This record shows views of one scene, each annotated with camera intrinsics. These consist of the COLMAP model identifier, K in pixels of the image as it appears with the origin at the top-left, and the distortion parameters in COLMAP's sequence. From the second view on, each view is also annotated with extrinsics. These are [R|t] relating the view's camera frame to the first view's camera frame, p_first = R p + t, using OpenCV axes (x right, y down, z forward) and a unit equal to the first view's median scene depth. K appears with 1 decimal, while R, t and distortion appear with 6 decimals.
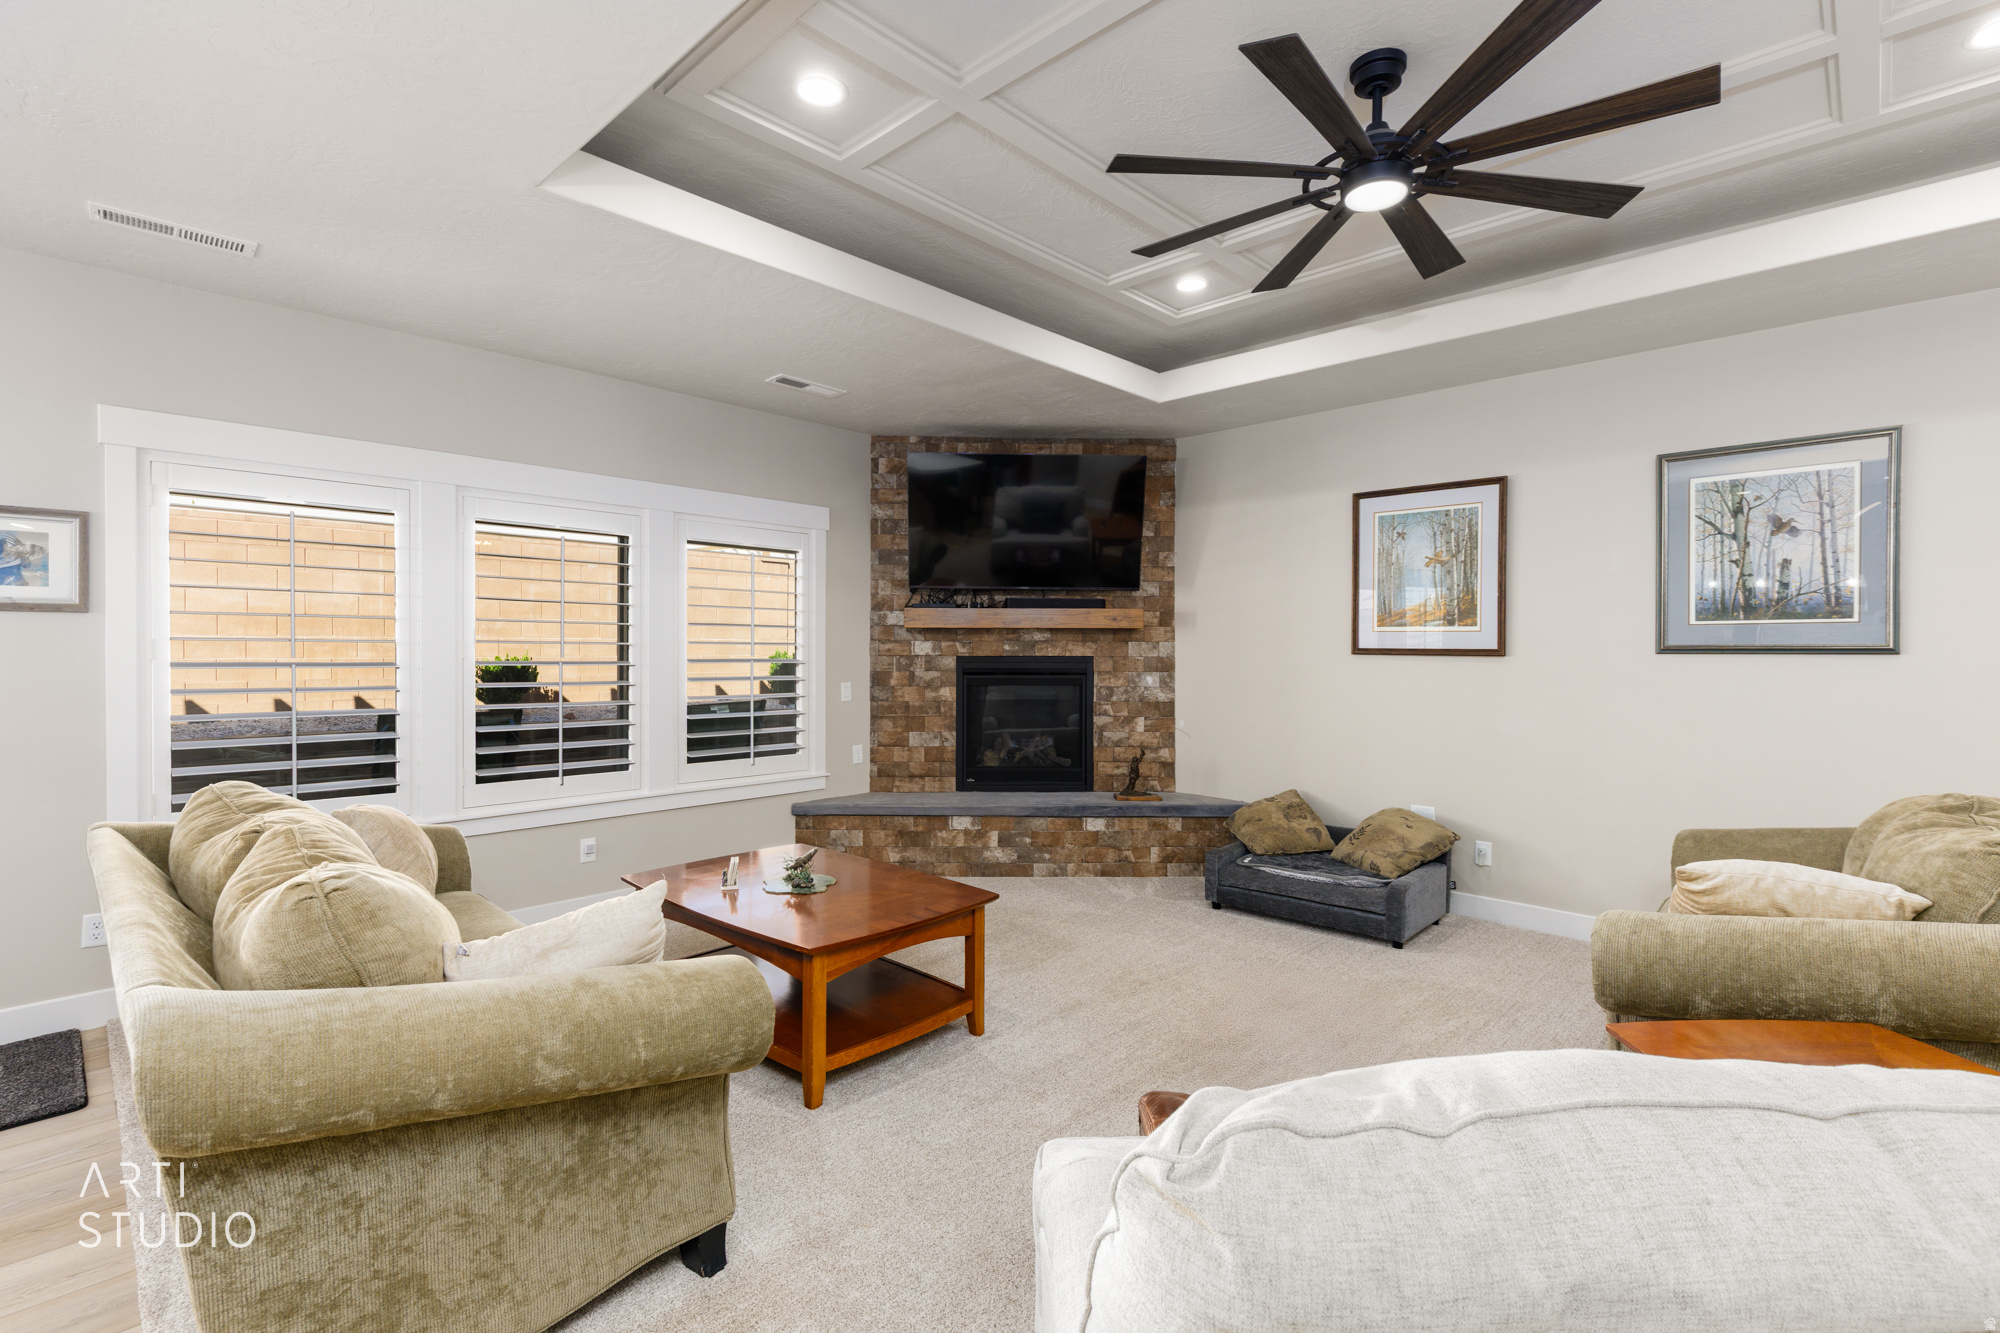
lens RADIAL K [[897.5, 0, 994.6], [0, 897.5, 660.2], [0, 0, 1]] dist [-0.004013, -0.000791]
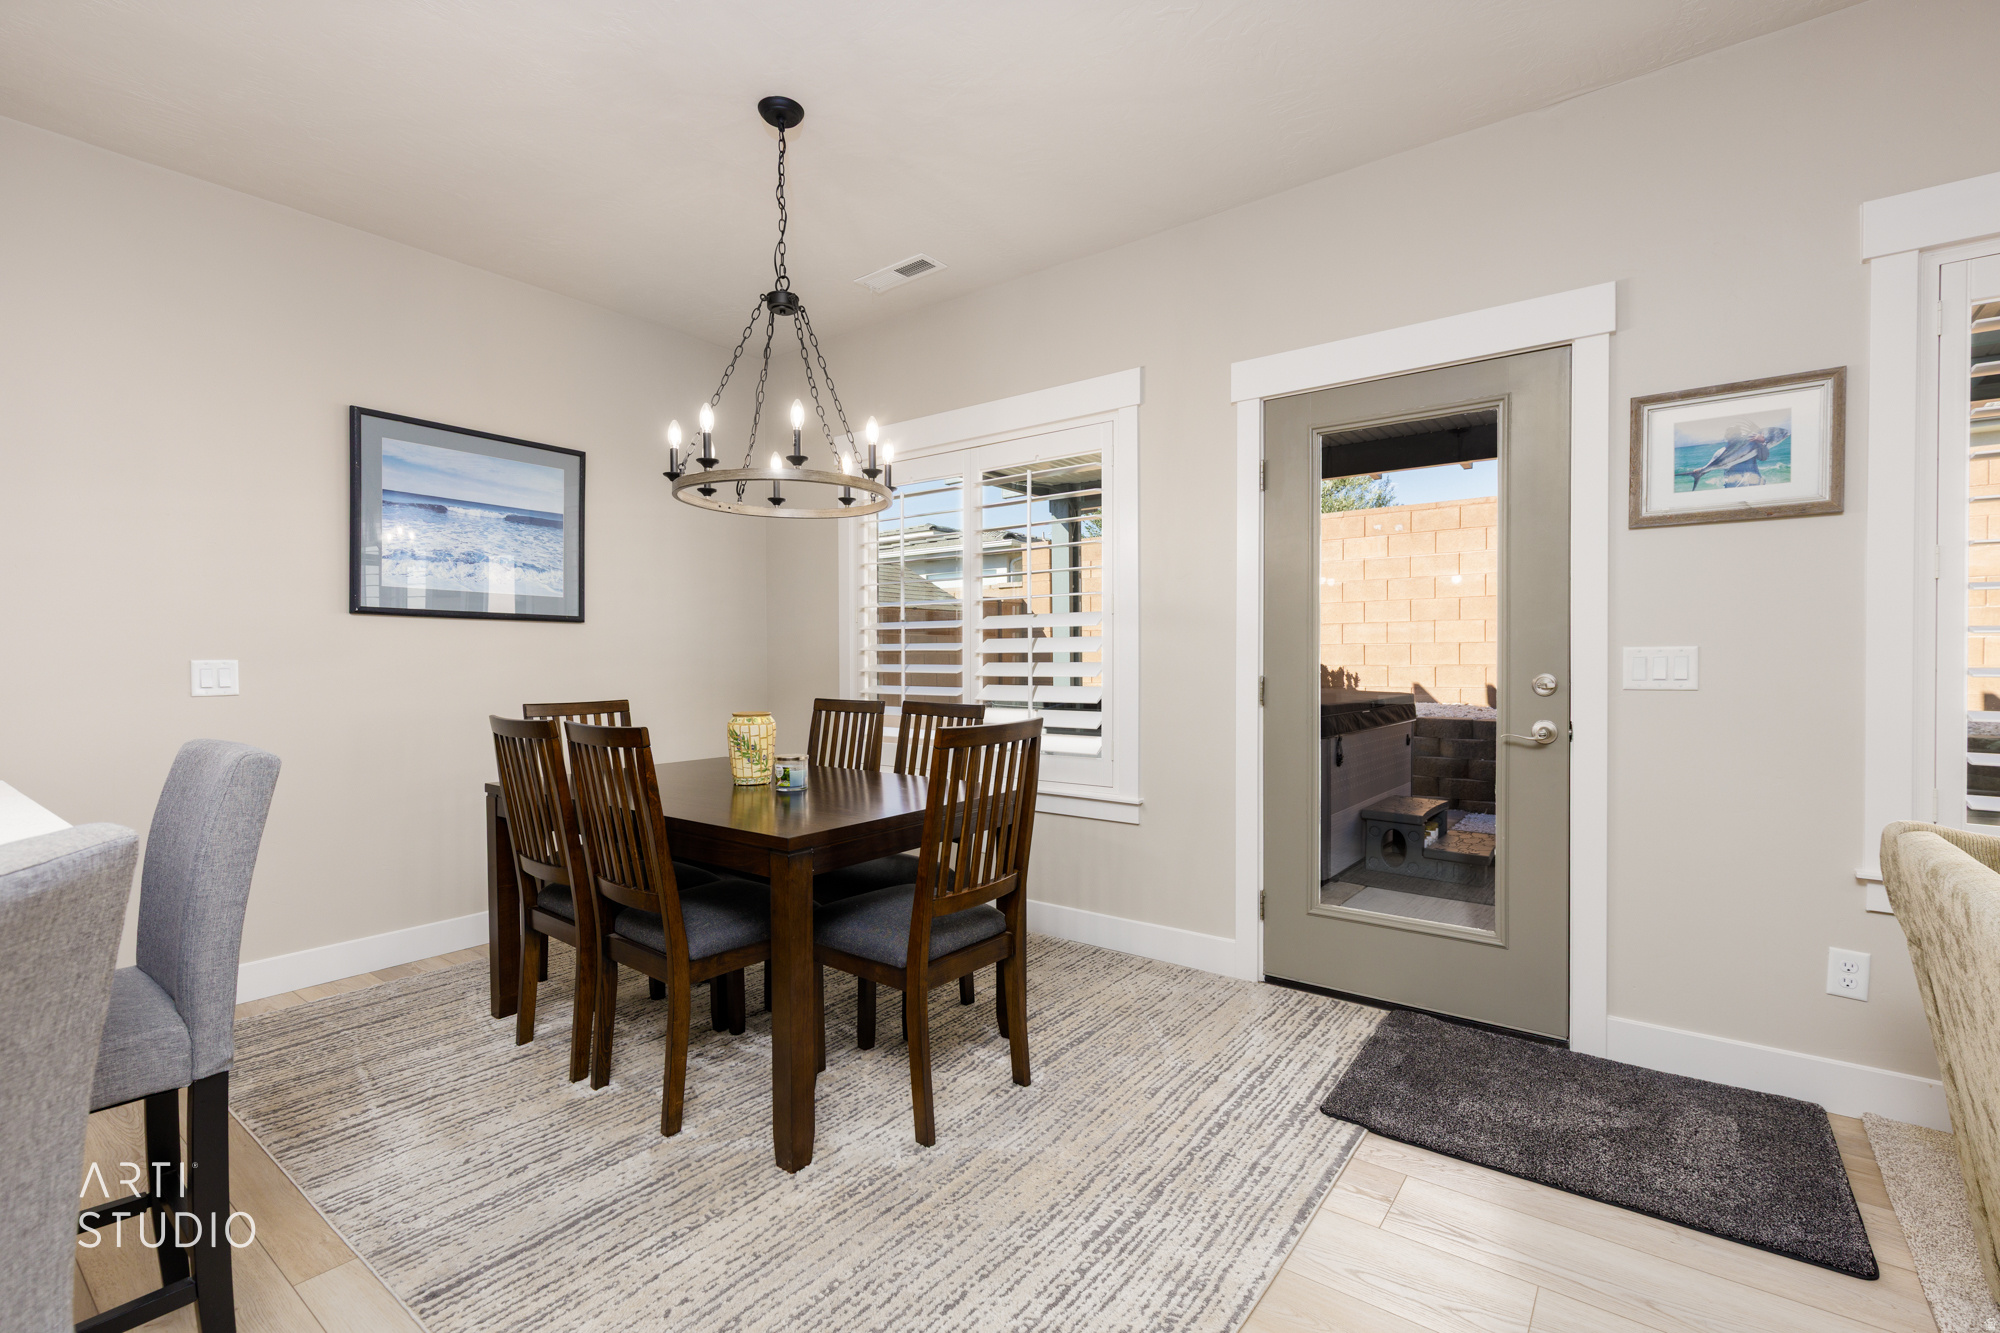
lens RADIAL K [[897.5, 0, 993.7], [0, 897.5, 657.6], [0, 0, 1]] dist [-0.004013, -0.000791]
pose [[0.109669, 0.001403, -0.993967, -0.406939], [-0.003955, 0.999992, 0.000975, 0.061232], [0.993960, 0.003824, 0.109673, 0.275965]]
